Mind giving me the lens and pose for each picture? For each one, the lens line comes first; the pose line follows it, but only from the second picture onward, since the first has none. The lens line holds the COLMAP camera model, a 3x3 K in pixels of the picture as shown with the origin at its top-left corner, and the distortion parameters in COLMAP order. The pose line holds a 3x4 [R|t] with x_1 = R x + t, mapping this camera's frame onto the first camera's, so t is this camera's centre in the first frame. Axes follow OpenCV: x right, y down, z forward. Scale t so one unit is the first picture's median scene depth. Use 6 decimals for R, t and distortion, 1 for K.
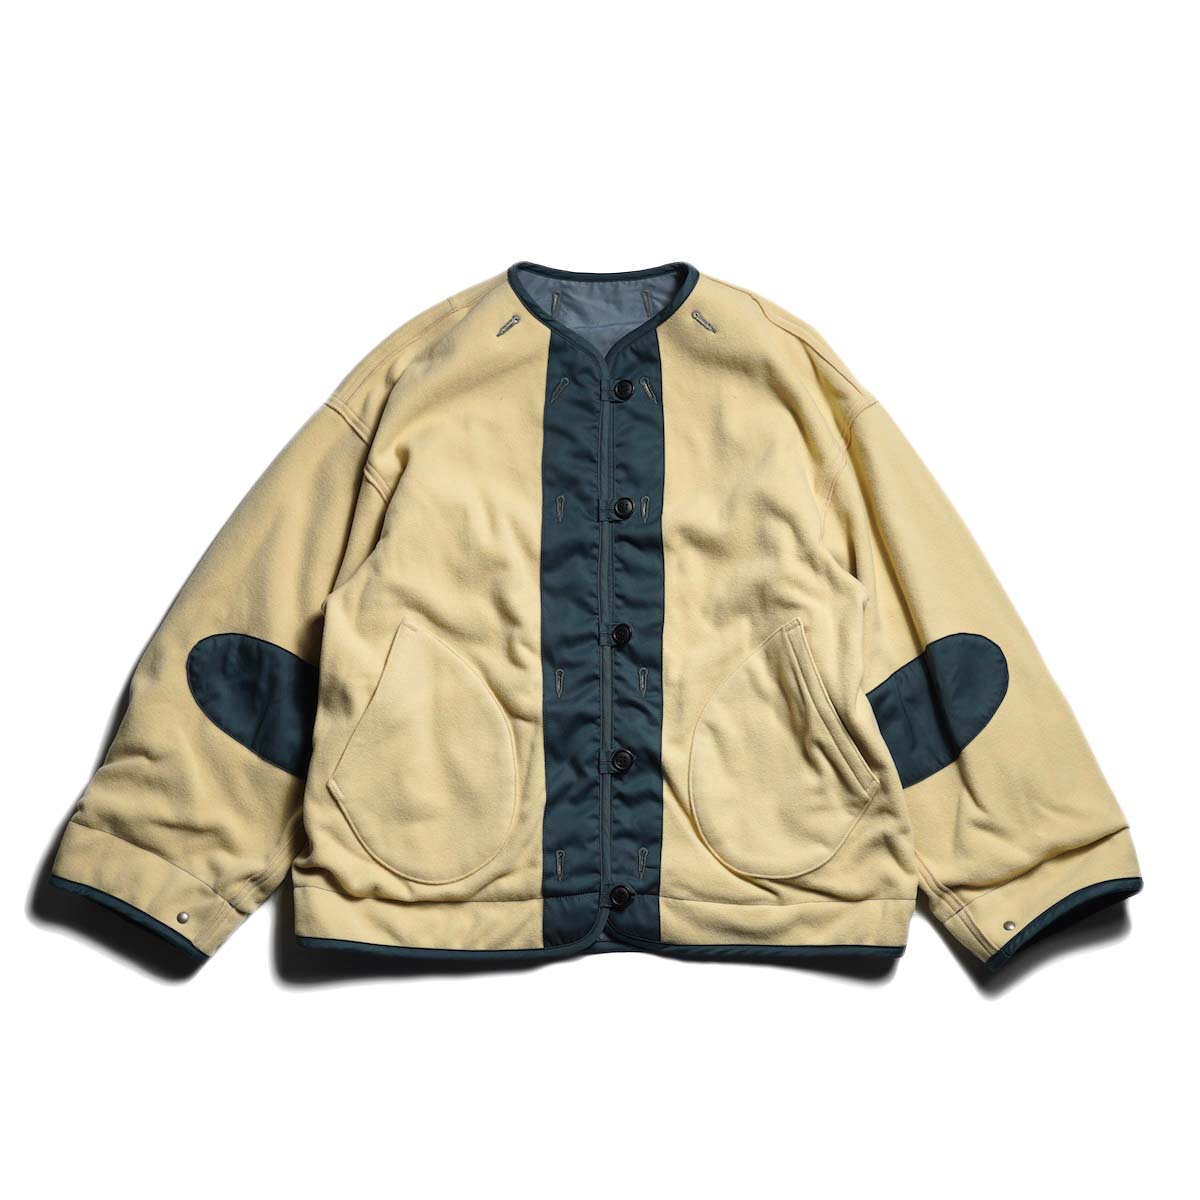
lens RADIAL K [[1463.0, 0, 600.0], [0, 1463.0, 600.0], [0, 0, 1]] dist [-0.014173, 0.005502]
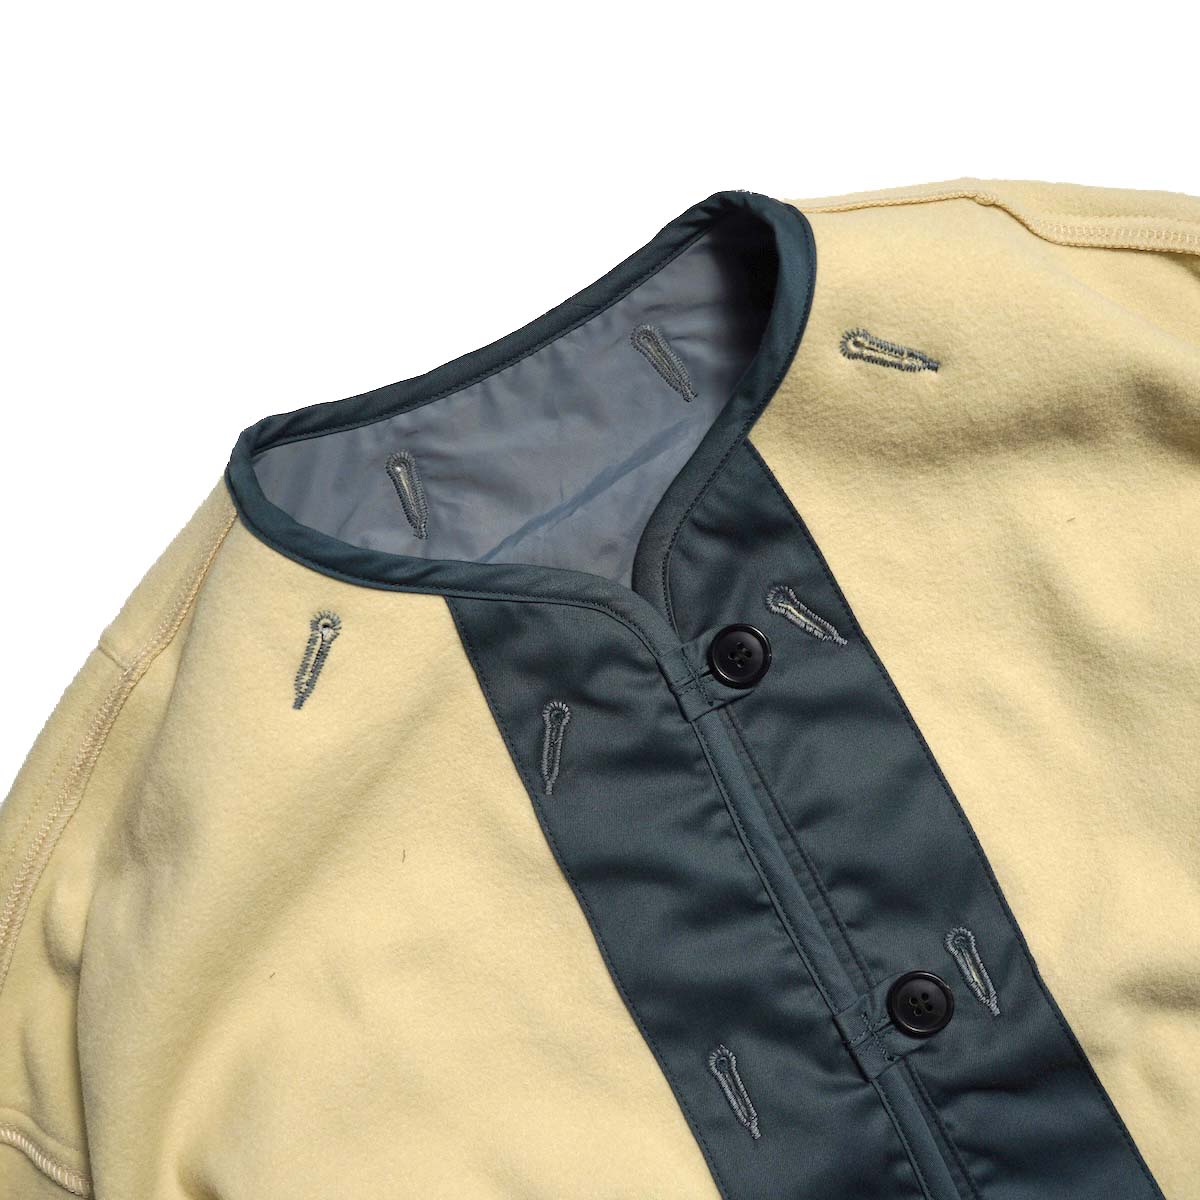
lens RADIAL K [[1396.0, 0, 600.0], [0, 1396.0, 600.0], [0, 0, 1]] dist [-0.002012, -0.006131]
pose [[0.888564, -0.458650, 0.009658, -0.007625], [0.454885, 0.883608, 0.110982, -0.207722], [-0.059436, -0.094222, 0.993775, 0.727334]]
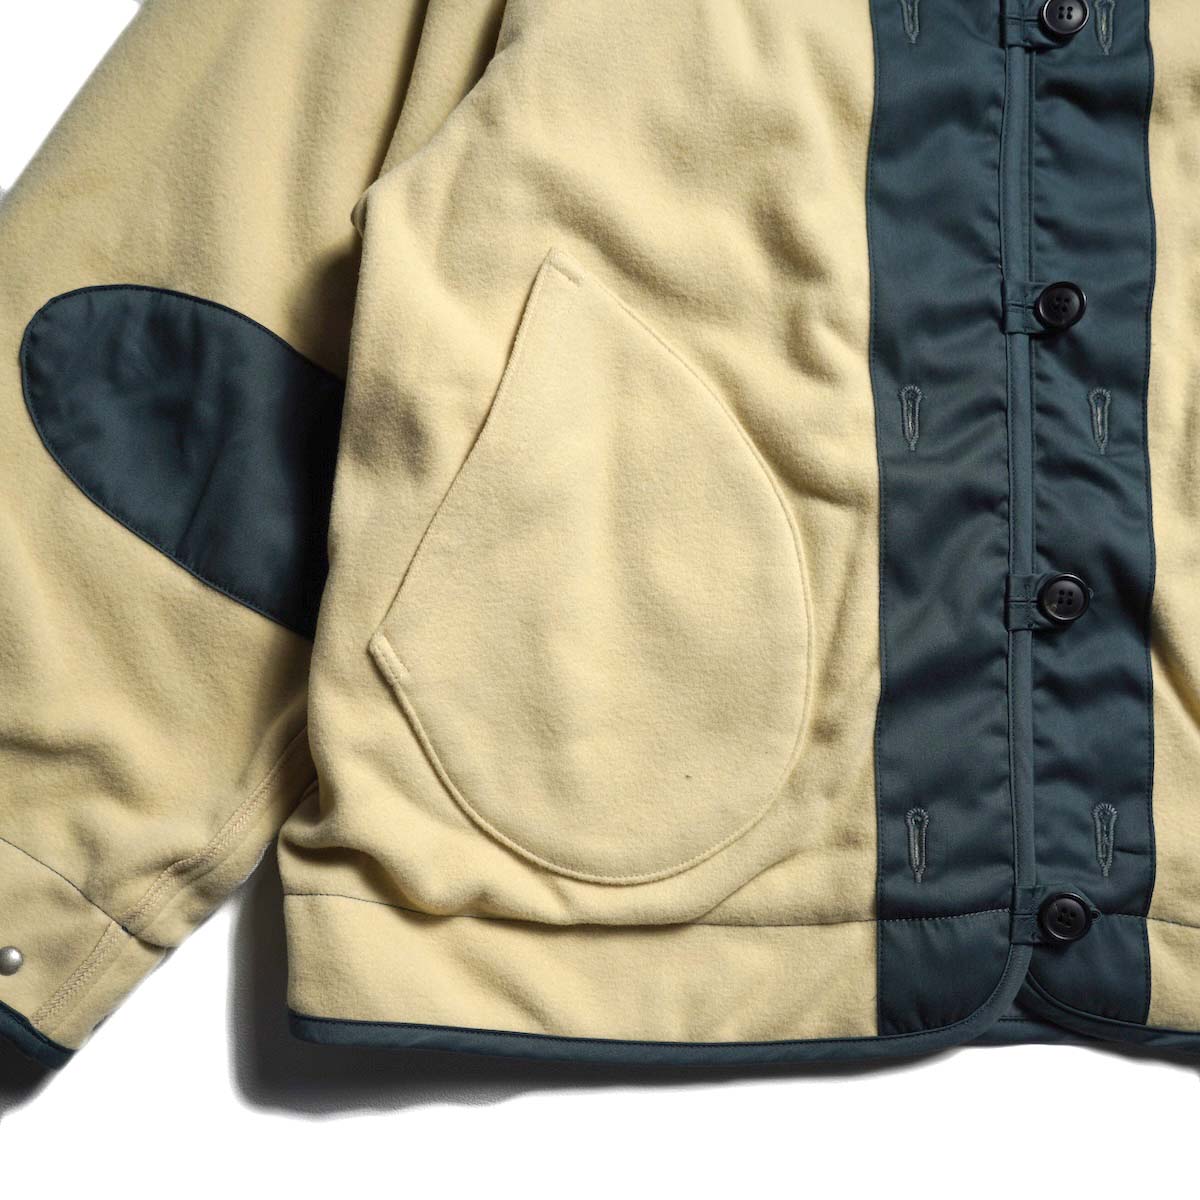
lens RADIAL K [[1463.0, 0, 600.0], [0, 1463.0, 600.0], [0, 0, 1]] dist [-0.014173, 0.005502]
pose [[0.998338, 0.018442, 0.054598, -0.140918], [-0.022038, 0.997575, 0.066017, 0.083834], [-0.053248, -0.067111, 0.996324, 0.578528]]
